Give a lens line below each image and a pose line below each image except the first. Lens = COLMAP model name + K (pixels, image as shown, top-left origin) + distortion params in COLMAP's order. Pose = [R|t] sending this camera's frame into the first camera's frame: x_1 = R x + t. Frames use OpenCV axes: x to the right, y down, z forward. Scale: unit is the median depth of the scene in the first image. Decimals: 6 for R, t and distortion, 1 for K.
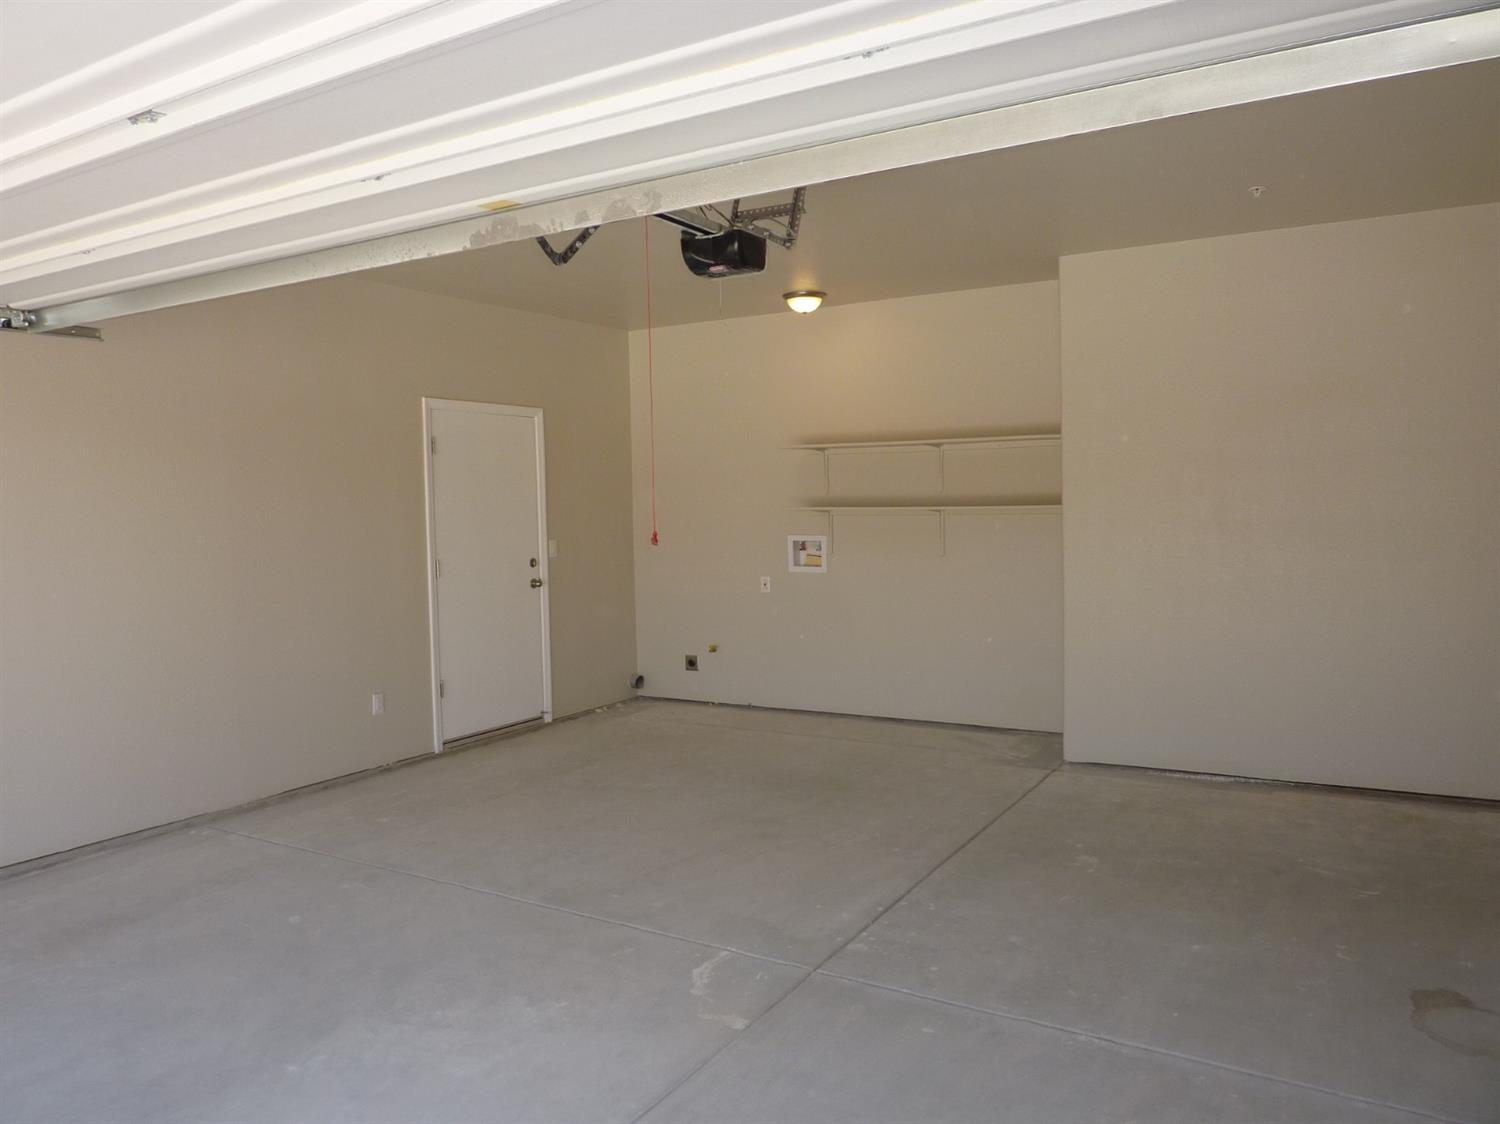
lens RADIAL K [[1124.4, 0, 743.2], [0, 1124.4, 562.4], [0, 0, 1]] dist [-0.034169, 0.007690]
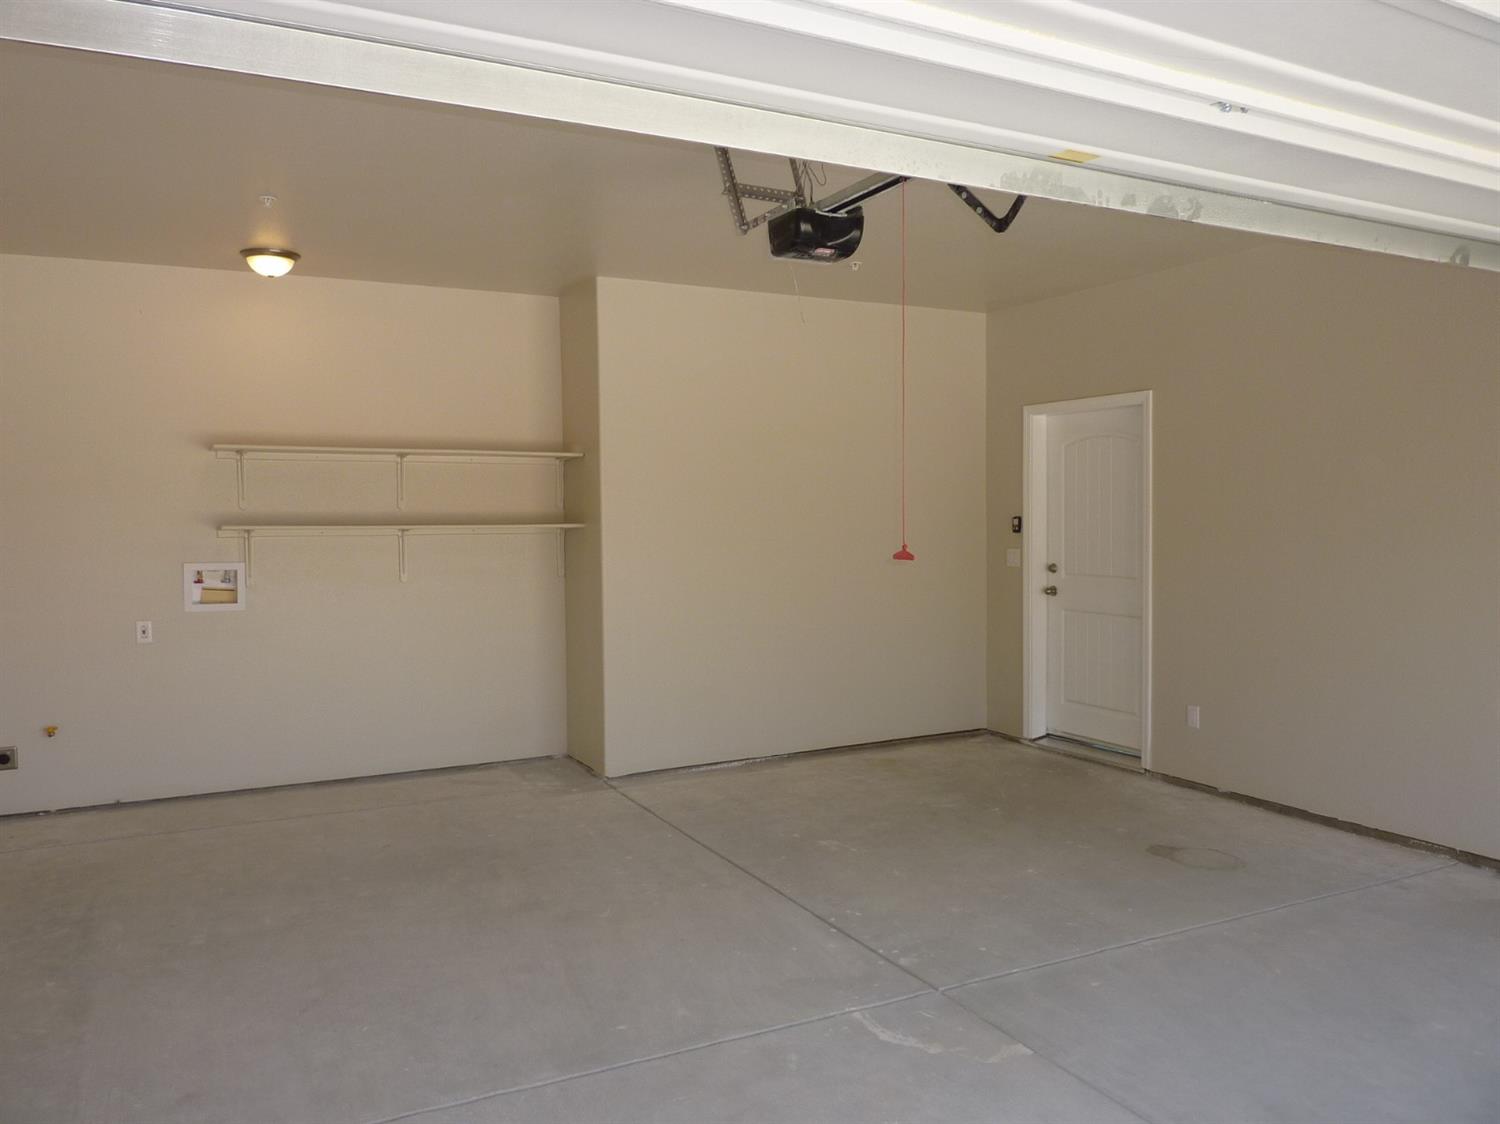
lens RADIAL K [[1124.4, 0, 748.1], [0, 1124.4, 562.1], [0, 0, 1]] dist [-0.034169, 0.007690]
pose [[0.515773, -0.023915, 0.856391, -0.514335], [0.045100, 0.998982, 0.000735, -0.011371], [-0.855537, 0.038244, 0.516327, 0.375022]]
